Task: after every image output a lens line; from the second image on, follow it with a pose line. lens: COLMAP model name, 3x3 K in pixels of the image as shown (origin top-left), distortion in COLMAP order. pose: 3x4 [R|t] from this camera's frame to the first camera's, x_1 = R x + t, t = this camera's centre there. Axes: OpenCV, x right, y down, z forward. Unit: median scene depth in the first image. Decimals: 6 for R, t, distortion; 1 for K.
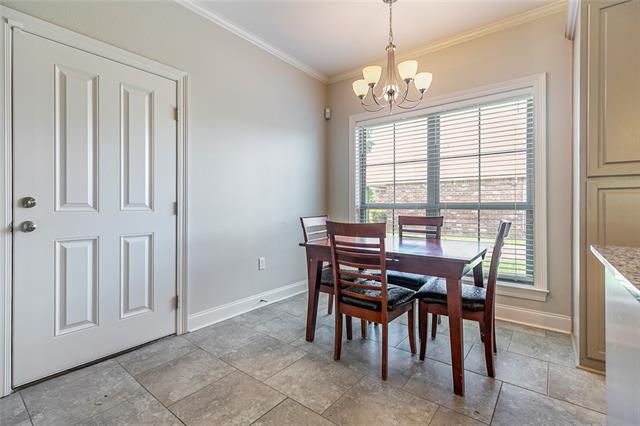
lens RADIAL K [[292.9, 0, 318.4], [0, 292.9, 206.2], [0, 0, 1]] dist [0.004039, 0.001318]
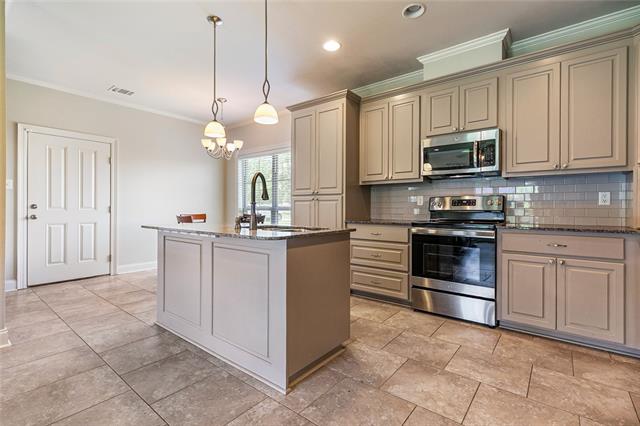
lens RADIAL K [[292.9, 0, 321.0], [0, 292.9, 207.6], [0, 0, 1]] dist [0.004039, 0.001318]
pose [[0.999301, 0.003687, 0.037203, 0.816322], [-0.003623, 0.999992, -0.001774, -0.005662], [-0.037209, 0.001638, 0.999306, -0.966120]]
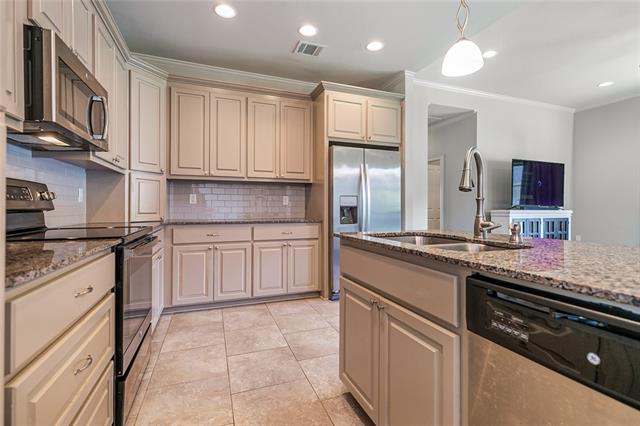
lens RADIAL K [[292.9, 0, 321.4], [0, 292.9, 209.0], [0, 0, 1]] dist [0.004039, 0.001318]
pose [[-0.872811, -0.005739, 0.488024, 0.642588], [-0.001856, 0.999963, 0.008439, -0.006692], [-0.488055, 0.006460, -0.872789, 0.570037]]
